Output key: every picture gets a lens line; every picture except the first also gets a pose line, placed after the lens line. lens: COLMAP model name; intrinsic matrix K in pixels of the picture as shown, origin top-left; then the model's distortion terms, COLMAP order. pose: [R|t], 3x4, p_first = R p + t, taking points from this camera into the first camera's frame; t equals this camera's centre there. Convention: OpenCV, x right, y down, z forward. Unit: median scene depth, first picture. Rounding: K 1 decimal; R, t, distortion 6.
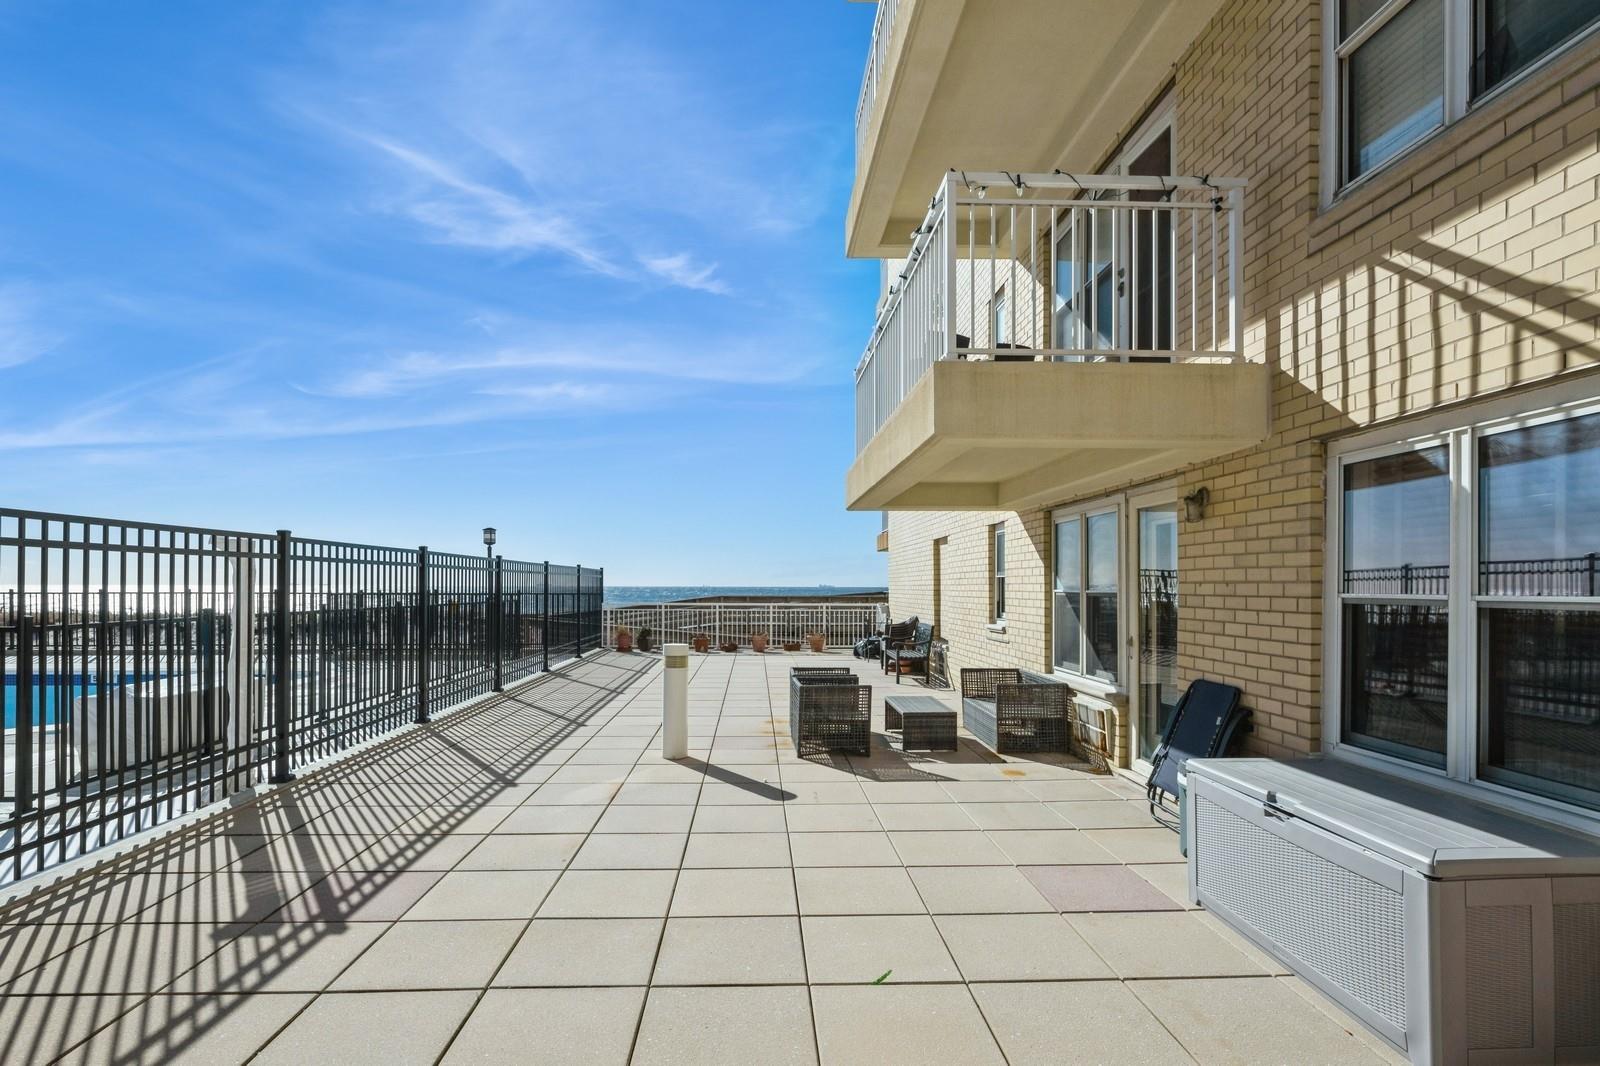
lens RADIAL K [[765.9, 0, 794.4], [0, 765.9, 572.6], [0, 0, 1]] dist [0.000611, -0.000152]
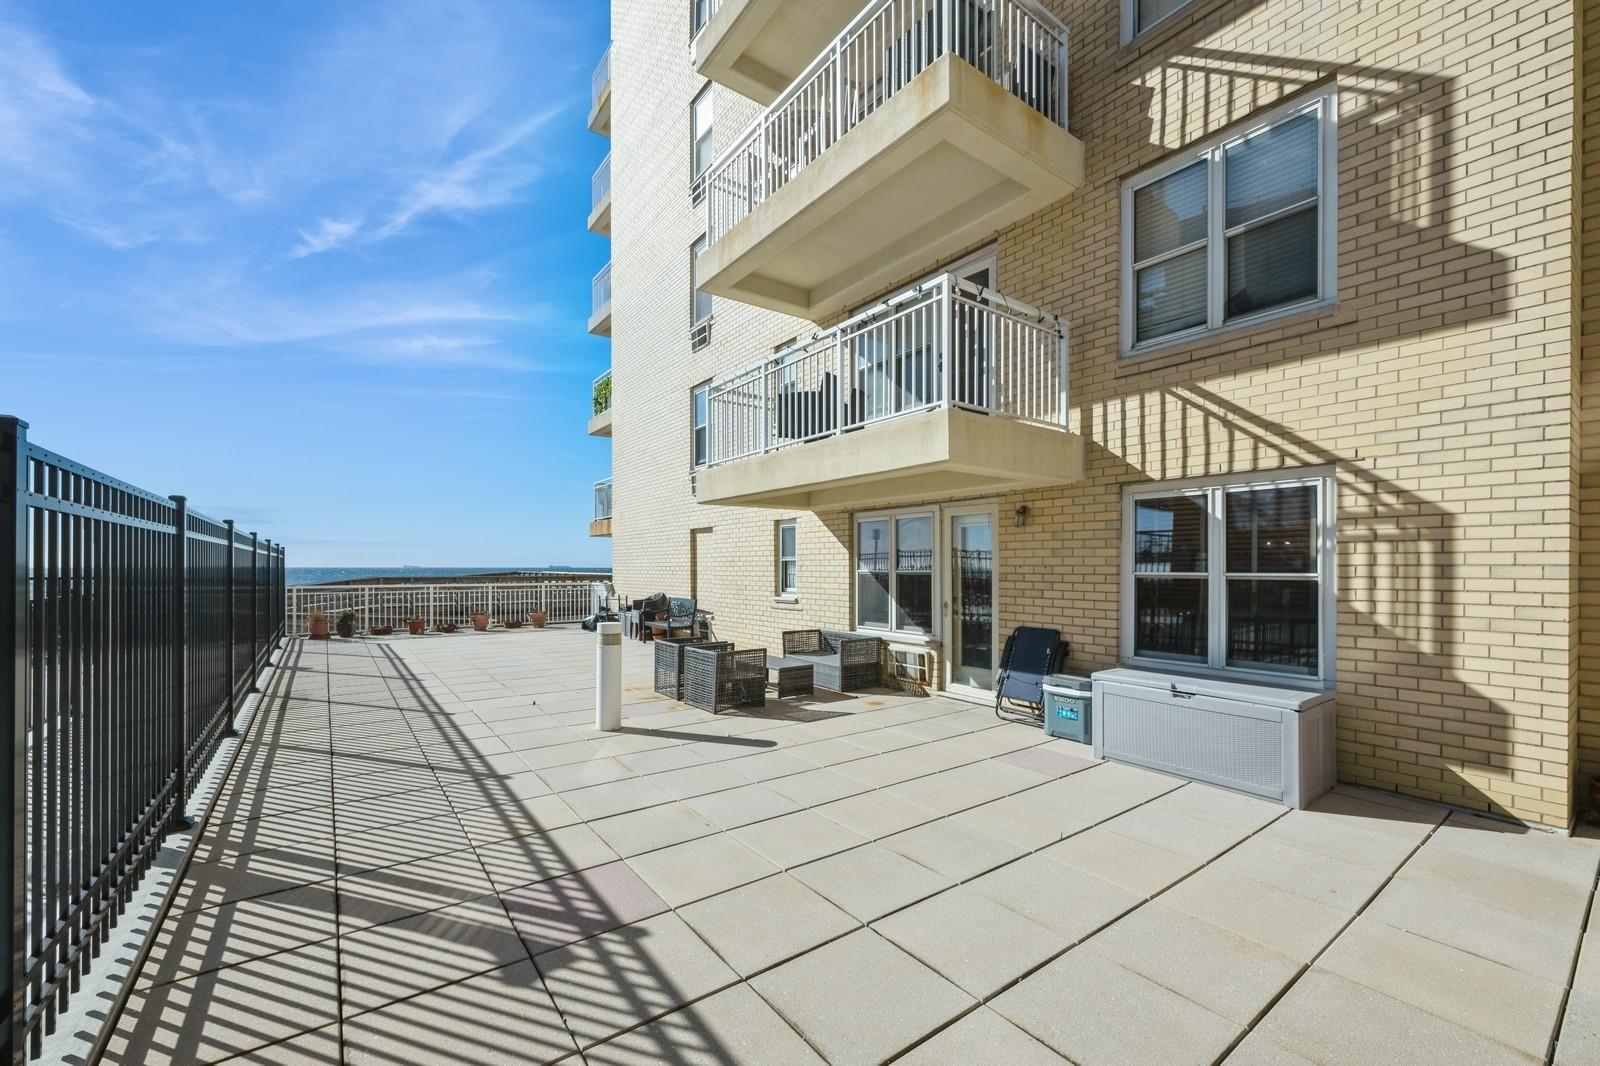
lens RADIAL K [[639.0, 0, 799.3], [0, 639.0, 557.9], [0, 0, 1]] dist [0.000617, 0.000139]
pose [[0.829321, 0.007304, 0.558725, -0.699914], [-0.009512, 0.999954, 0.001048, -0.000227], [-0.558692, -0.006184, 0.829352, 0.187974]]
